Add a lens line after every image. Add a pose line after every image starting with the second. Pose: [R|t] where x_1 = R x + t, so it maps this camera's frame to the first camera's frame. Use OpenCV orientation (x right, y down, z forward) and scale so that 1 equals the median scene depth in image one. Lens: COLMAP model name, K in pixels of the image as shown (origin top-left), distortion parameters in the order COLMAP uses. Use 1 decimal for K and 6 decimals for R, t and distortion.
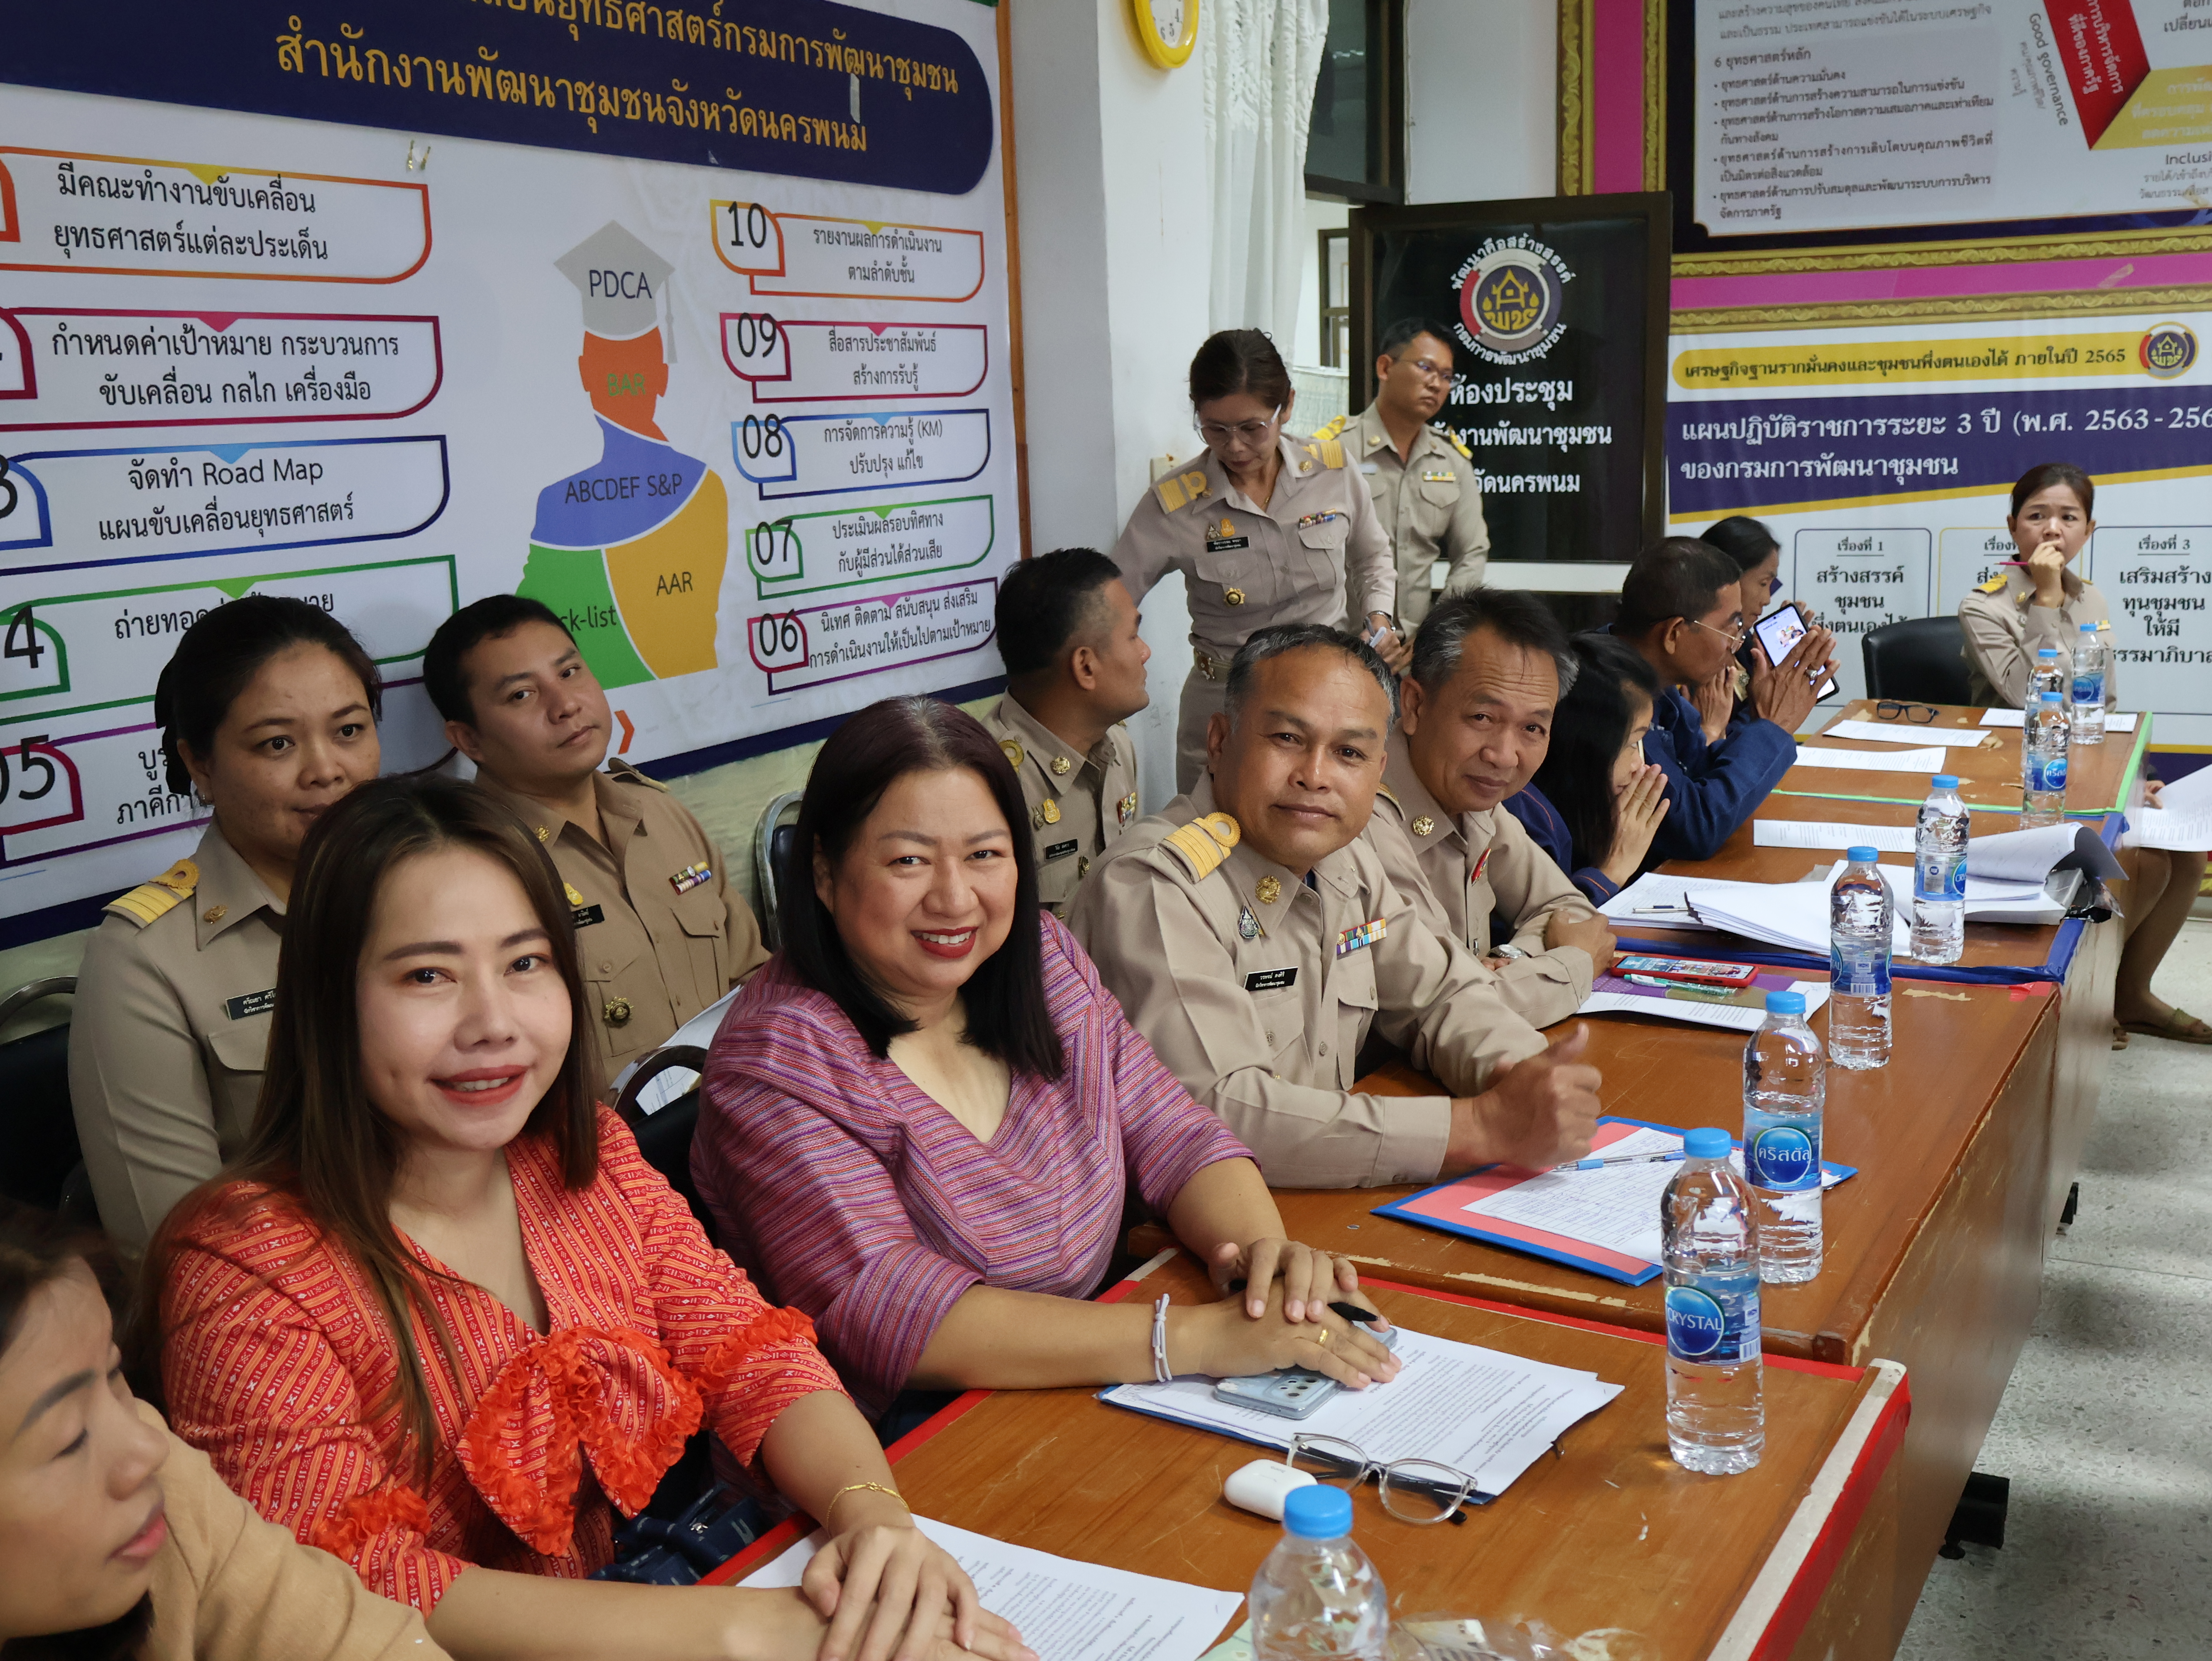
lens RADIAL K [[2321.5, 0, 1106.0], [0, 2321.5, 830.5], [0, 0, 1]] dist [0.007664, -0.000166]
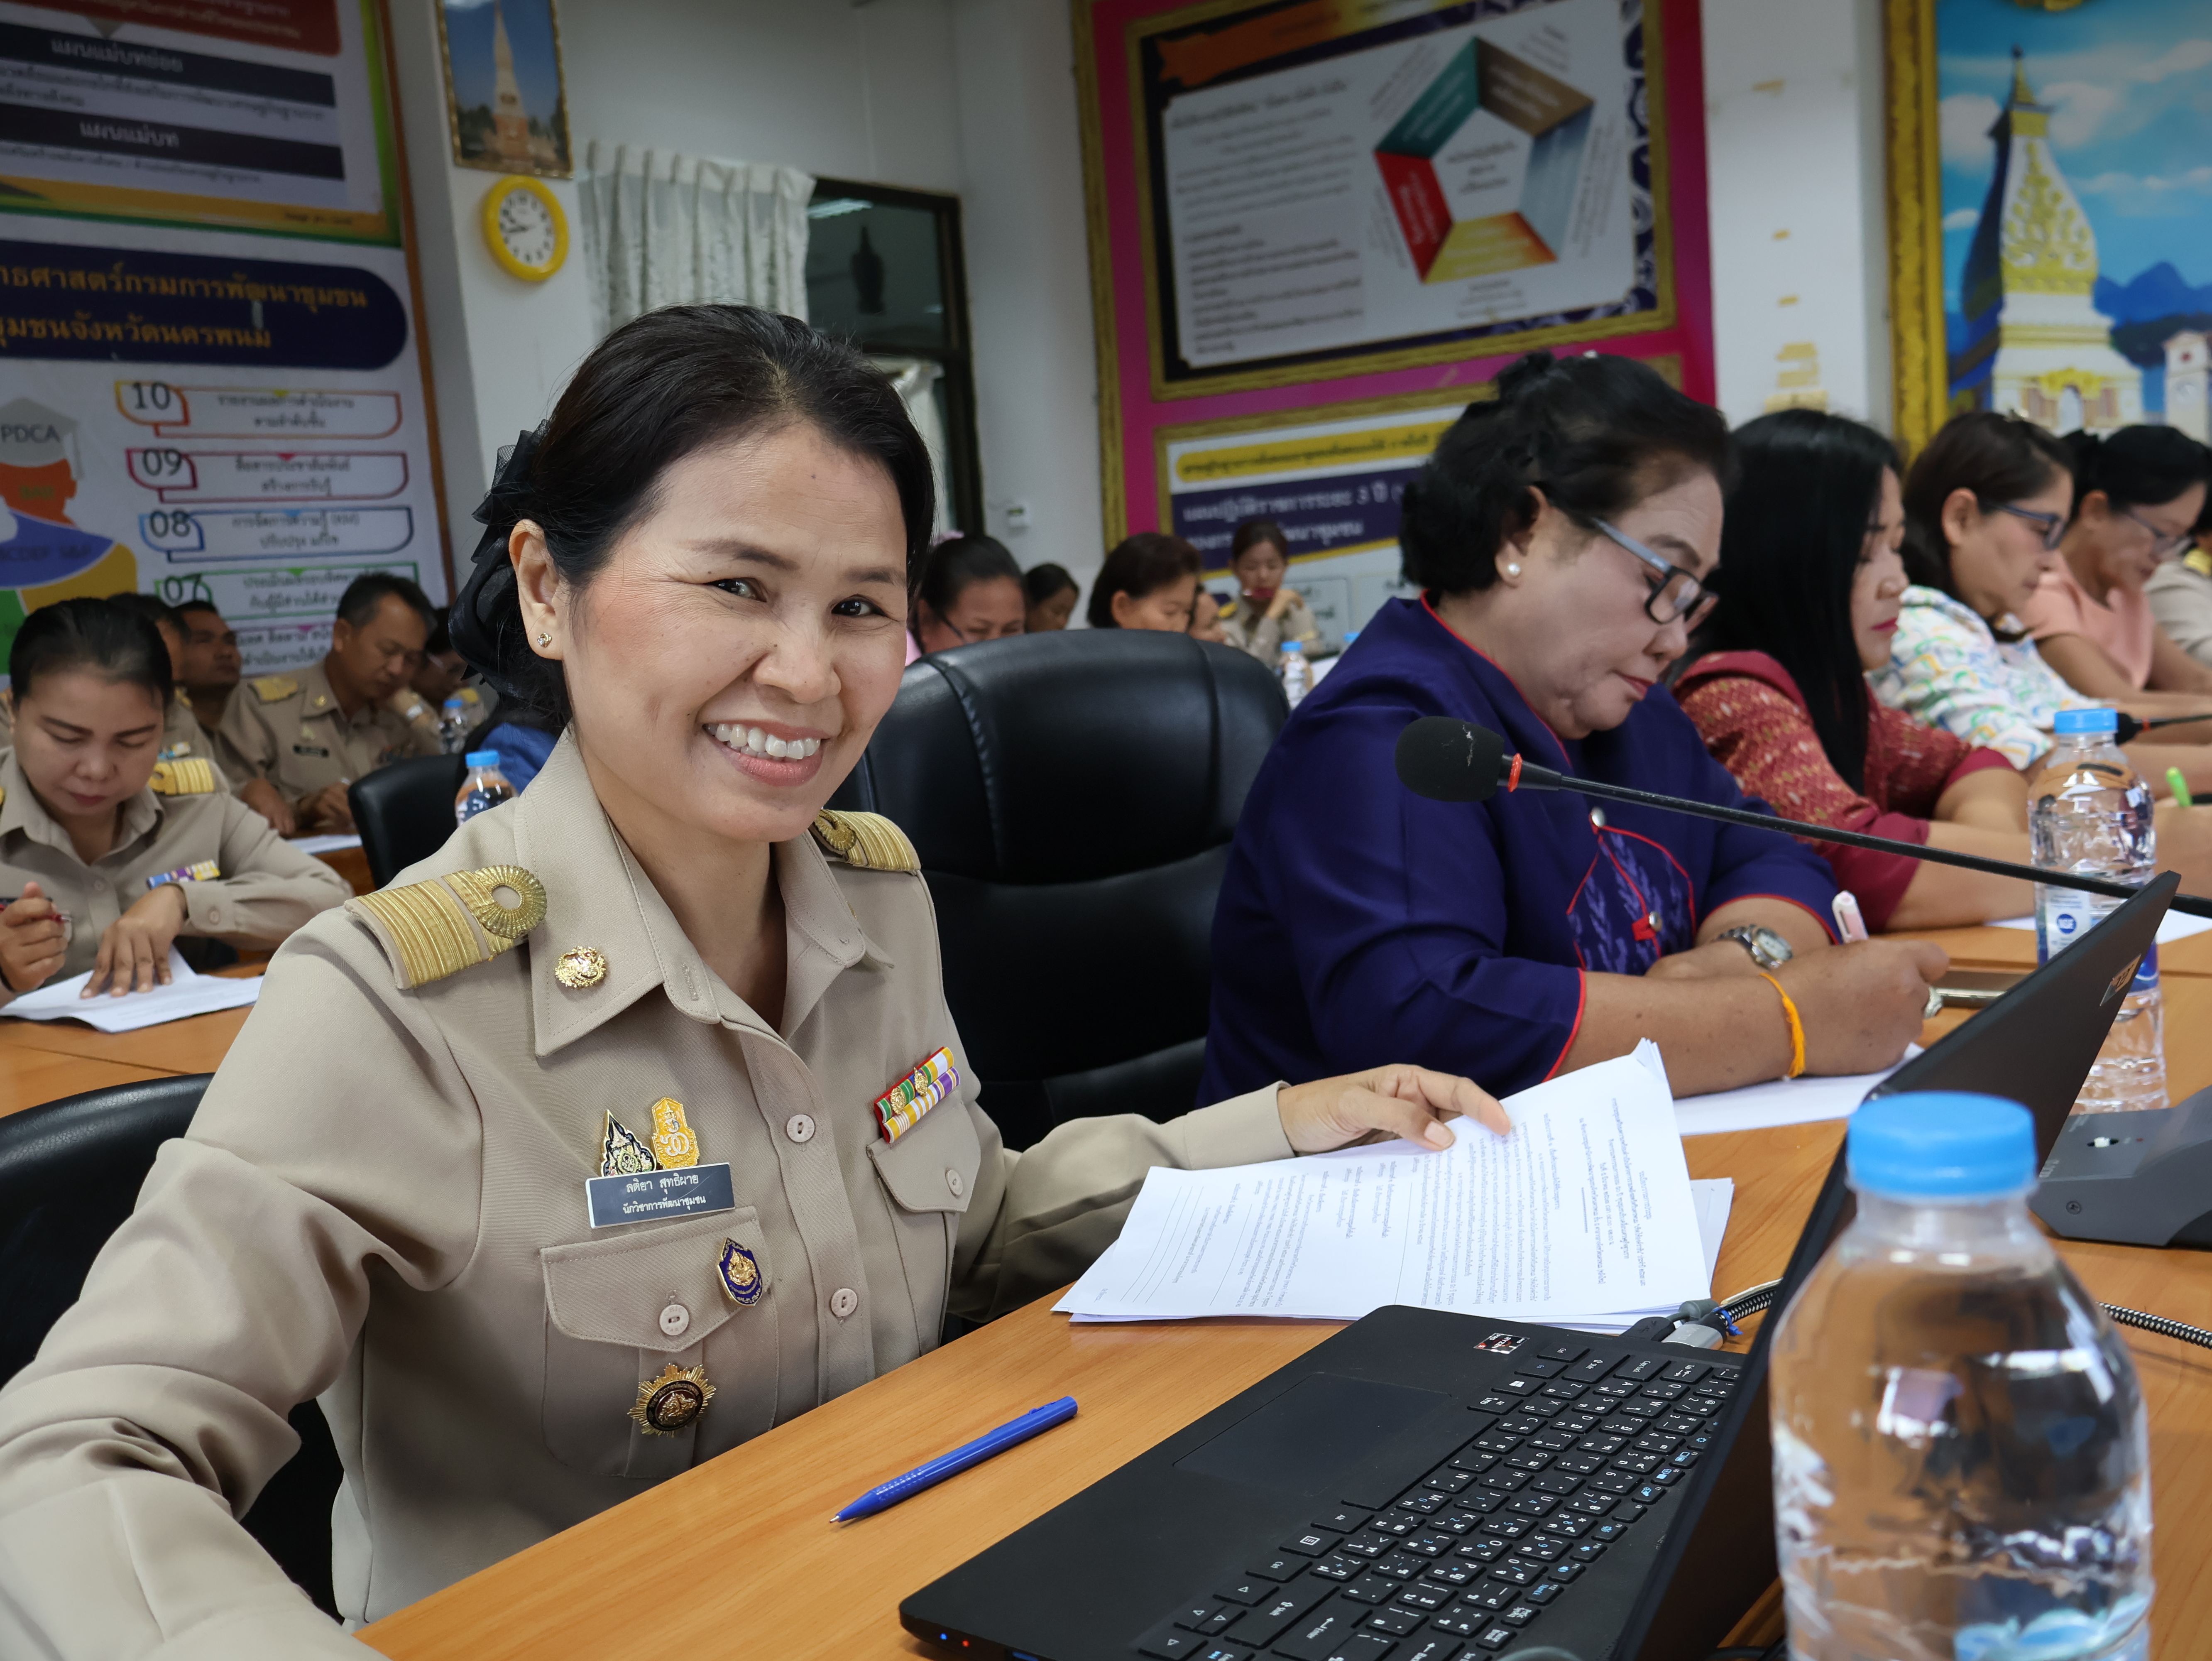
lens RADIAL K [[2081.4, 0, 1106.0], [0, 2081.4, 830.5], [0, 0, 1]] dist [-0.006431, 0.002969]
pose [[0.984395, -0.027750, -0.173772, 0.736752], [0.017677, 0.998087, -0.059251, 0.140837], [0.175084, 0.055255, 0.983002, -0.298069]]
